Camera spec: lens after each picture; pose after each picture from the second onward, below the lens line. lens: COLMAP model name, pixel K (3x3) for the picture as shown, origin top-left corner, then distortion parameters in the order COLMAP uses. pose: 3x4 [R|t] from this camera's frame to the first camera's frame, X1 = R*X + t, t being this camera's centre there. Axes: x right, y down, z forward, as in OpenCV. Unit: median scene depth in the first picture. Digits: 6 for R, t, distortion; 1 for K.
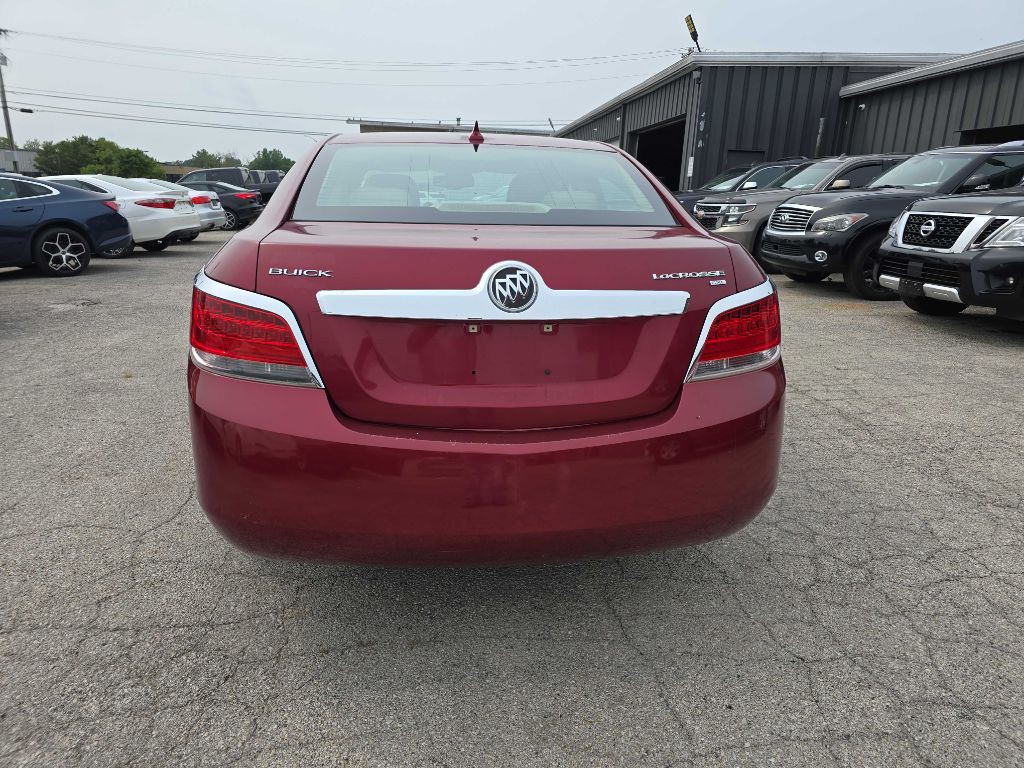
lens RADIAL K [[733.4, 0, 518.4], [0, 733.4, 388.3], [0, 0, 1]] dist [0.071940, -0.085274]
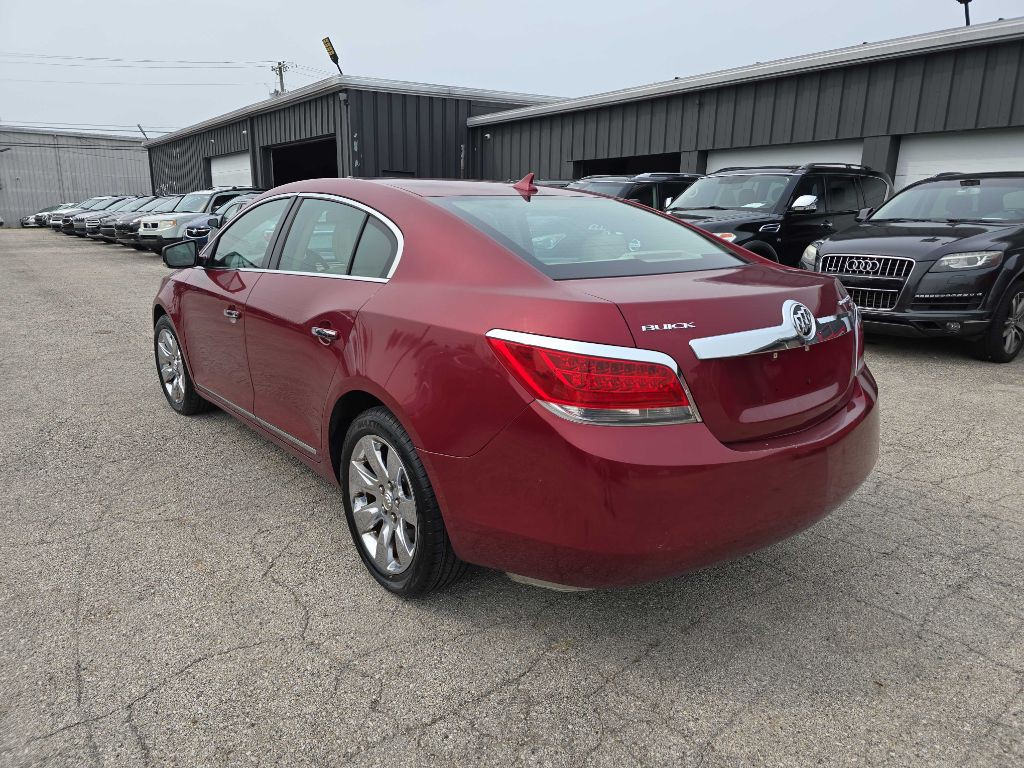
lens RADIAL K [[733.4, 0, 518.4], [0, 733.4, 388.3], [0, 0, 1]] dist [0.071940, -0.085274]
pose [[0.828379, -0.143954, 0.541356, -0.179424], [0.149482, 0.988179, 0.034035, -0.021583], [-0.539855, 0.052729, 0.840105, 0.026118]]
